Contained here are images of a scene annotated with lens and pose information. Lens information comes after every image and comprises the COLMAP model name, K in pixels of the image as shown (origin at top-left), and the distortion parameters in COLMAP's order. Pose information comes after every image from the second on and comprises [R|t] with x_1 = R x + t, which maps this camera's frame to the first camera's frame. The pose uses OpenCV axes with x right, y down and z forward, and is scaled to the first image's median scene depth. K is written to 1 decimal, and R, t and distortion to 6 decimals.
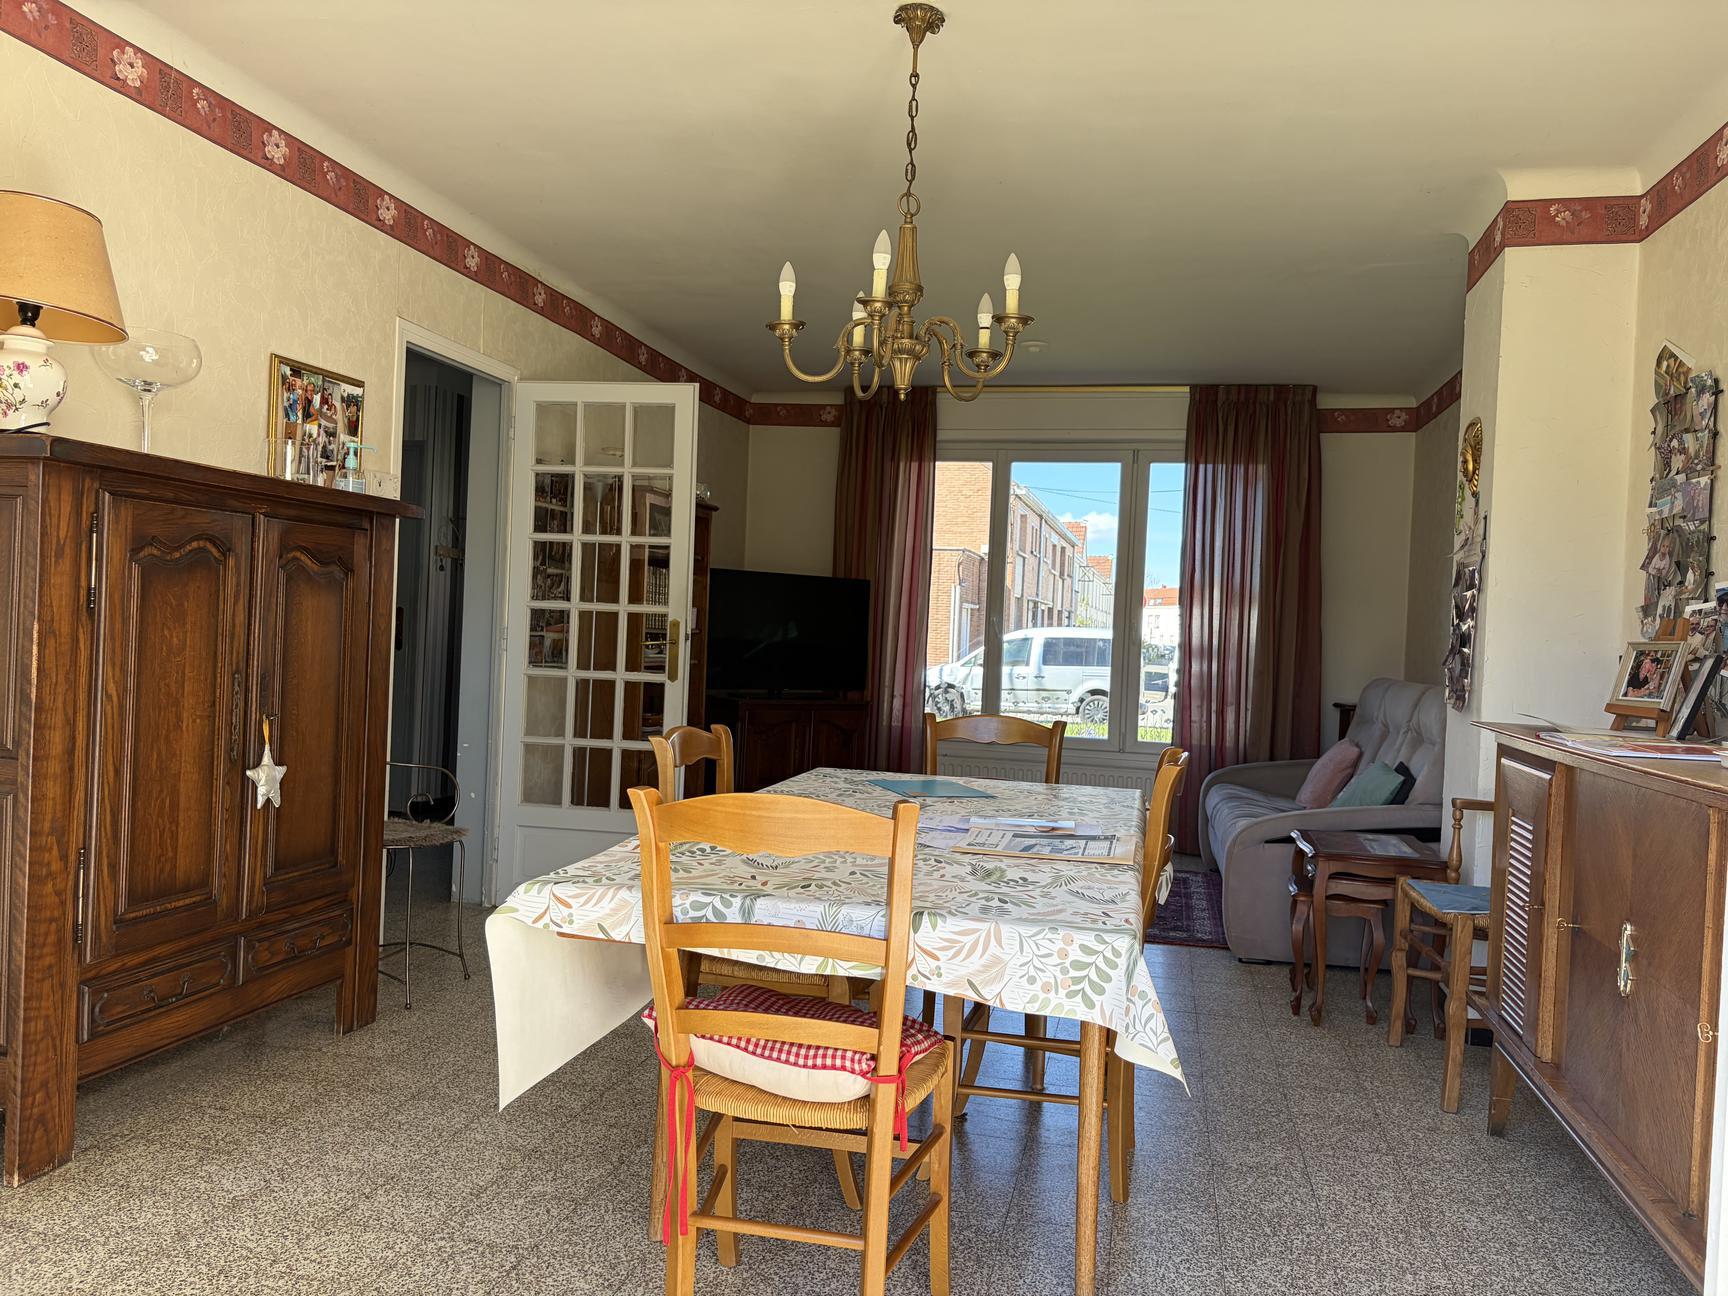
lens RADIAL K [[1309.6, 0, 859.7], [0, 1309.6, 649.4], [0, 0, 1]] dist [0.038855, -0.019103]
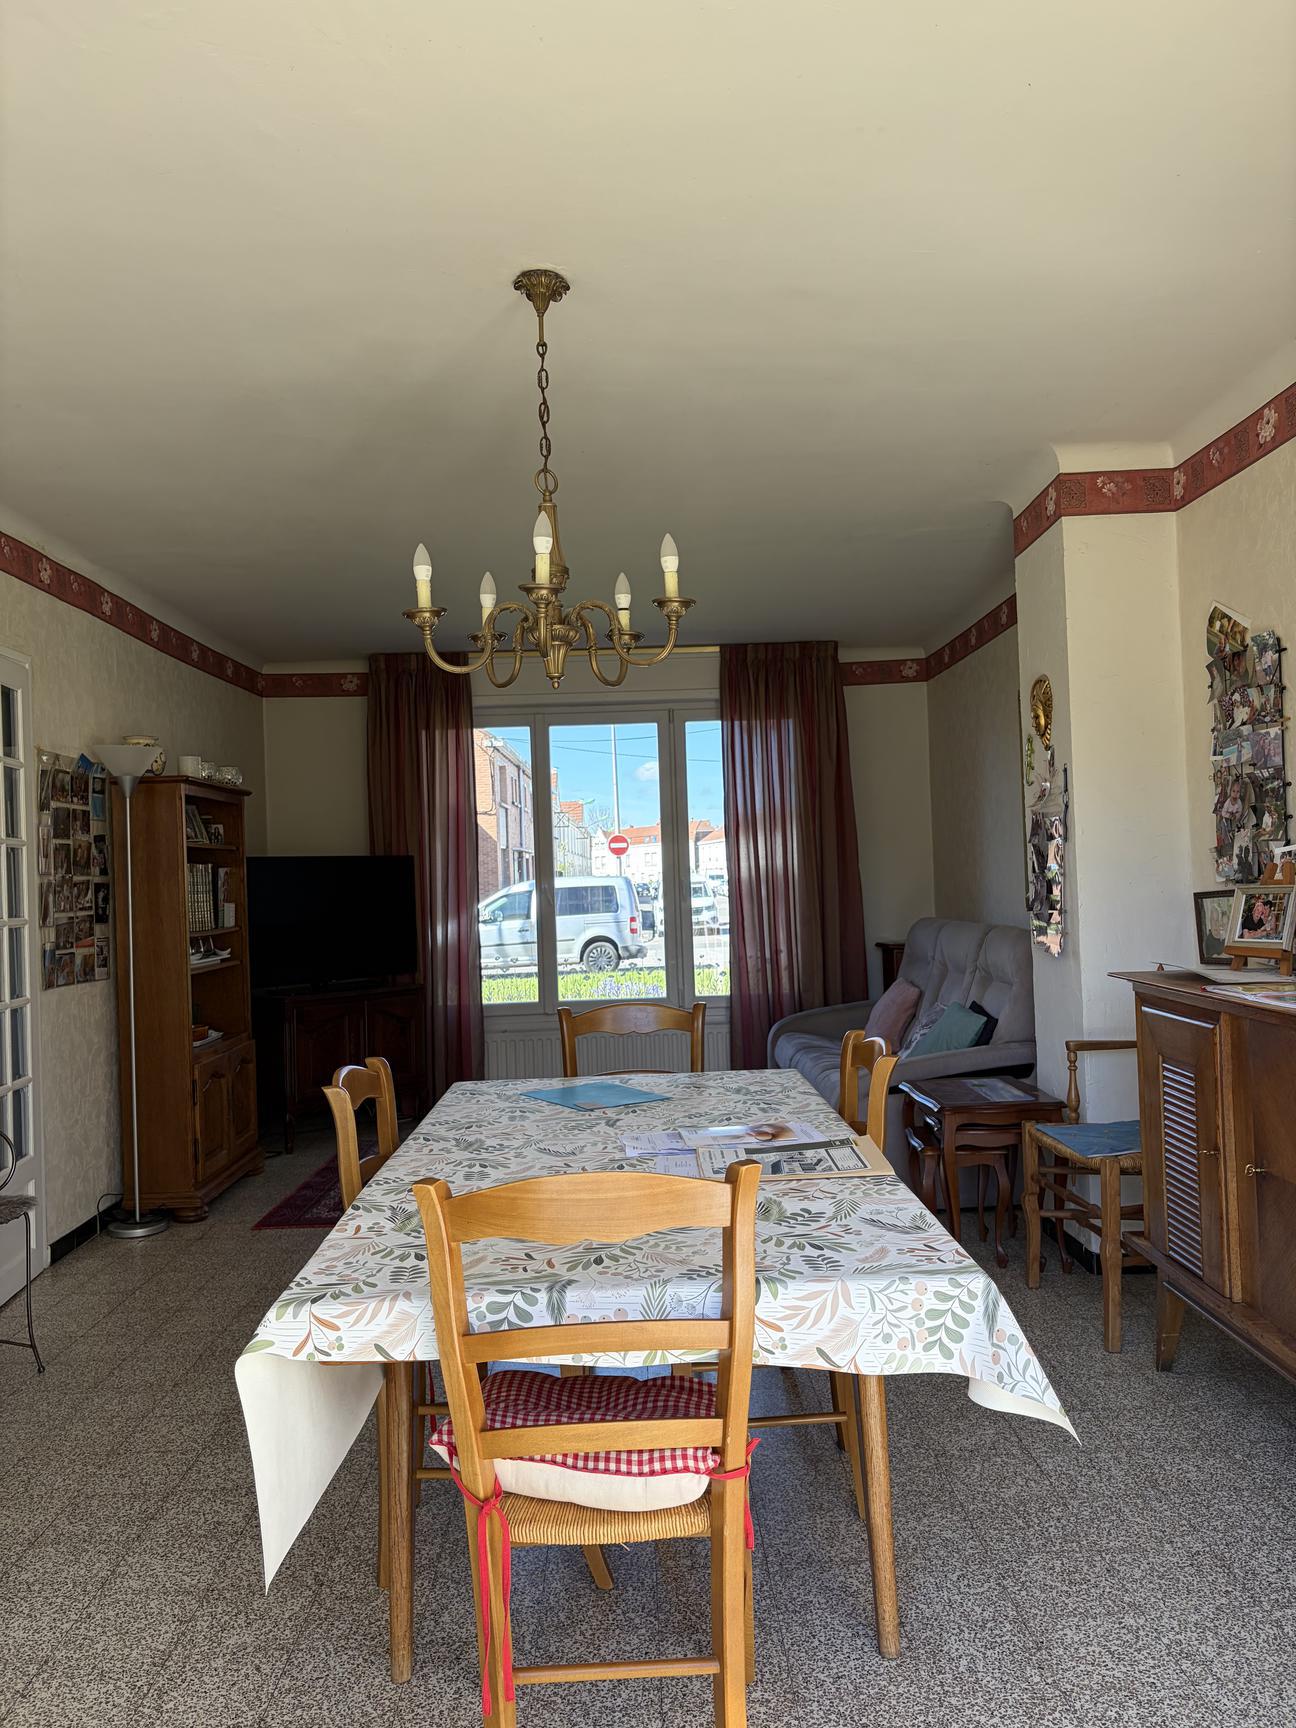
lens RADIAL K [[1309.6, 0, 653.1], [0, 1309.6, 864.5], [0, 0, 1]] dist [0.038855, -0.019103]
pose [[0.967681, -0.073378, 0.241268, -0.122119], [0.079475, 0.996714, -0.015627, -0.041279], [-0.239328, 0.034297, 0.970333, 0.075245]]
